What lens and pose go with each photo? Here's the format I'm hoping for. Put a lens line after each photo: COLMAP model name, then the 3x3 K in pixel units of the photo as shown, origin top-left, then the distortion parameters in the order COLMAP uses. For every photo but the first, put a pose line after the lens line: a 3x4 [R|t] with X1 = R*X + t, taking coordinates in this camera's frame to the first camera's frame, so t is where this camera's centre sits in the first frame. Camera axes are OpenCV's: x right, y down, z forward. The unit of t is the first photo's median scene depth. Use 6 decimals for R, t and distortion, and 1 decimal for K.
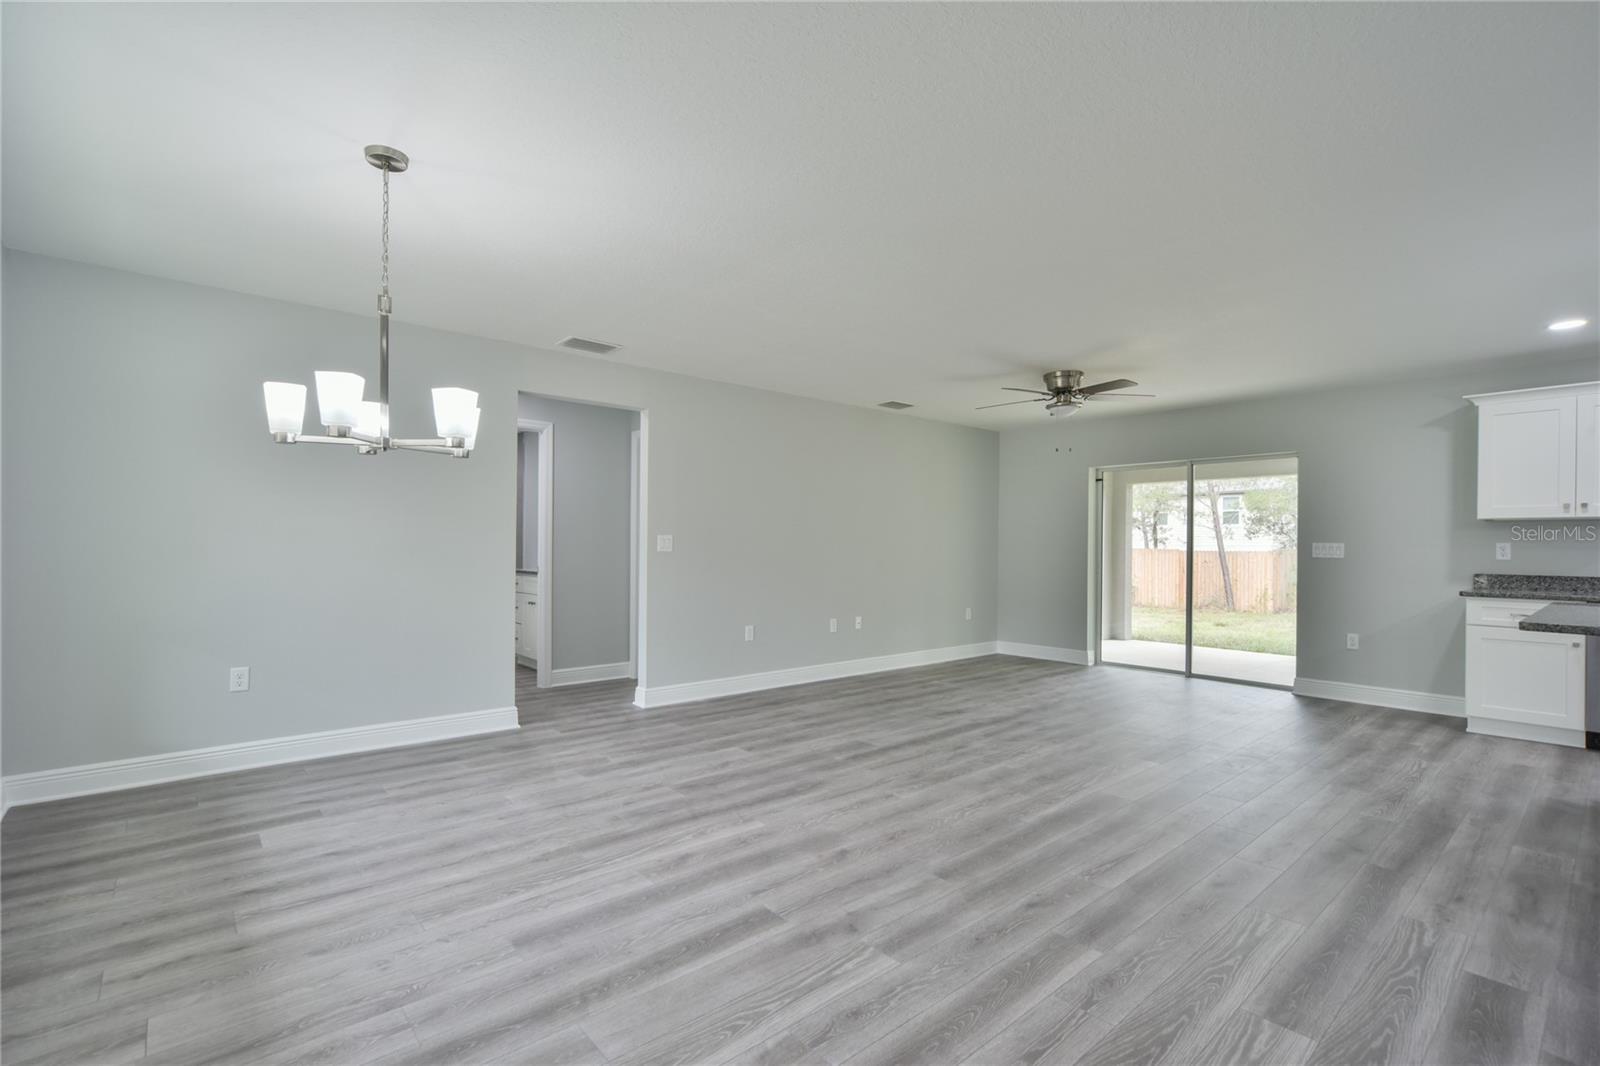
lens RADIAL K [[732.1, 0, 806.6], [0, 732.1, 548.4], [0, 0, 1]] dist [-0.007337, 0.002143]
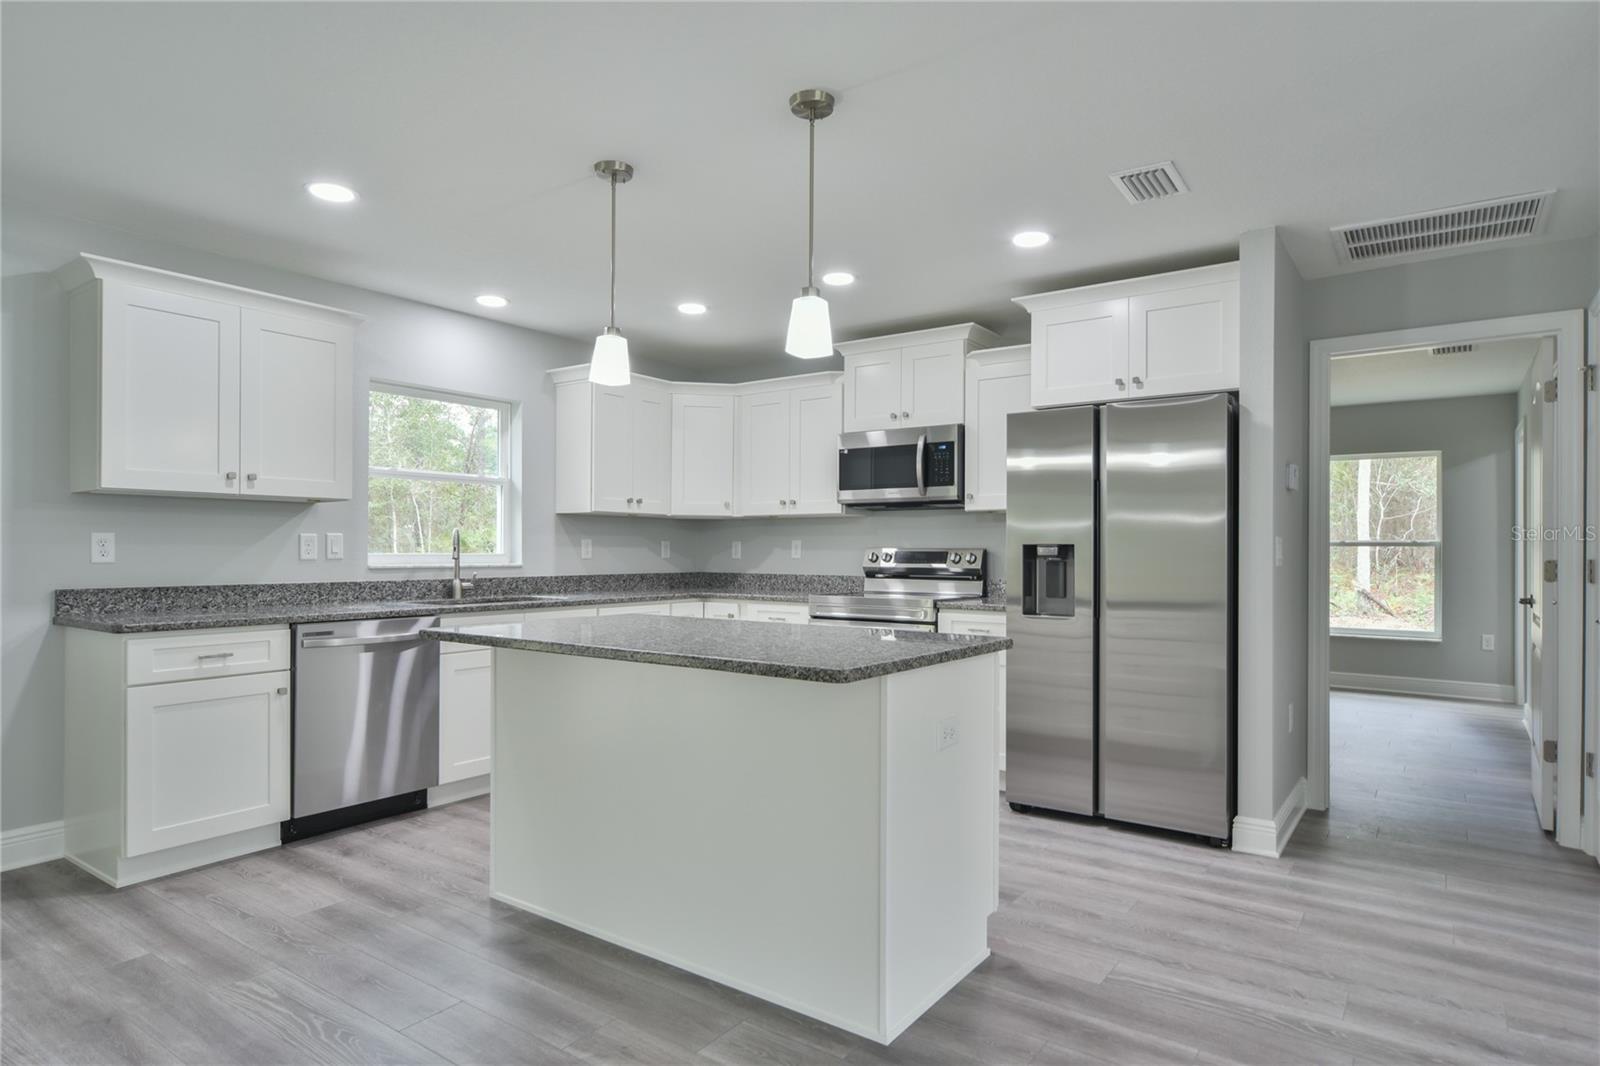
lens RADIAL K [[895.3, 0, 817.3], [0, 895.3, 545.1], [0, 0, 1]] dist [-0.001404, 0.004286]
pose [[-0.234662, -0.005064, 0.972064, 0.161004], [-0.000956, 0.999987, 0.004979, -0.002208], [-0.972077, 0.000239, -0.234664, 0.690949]]
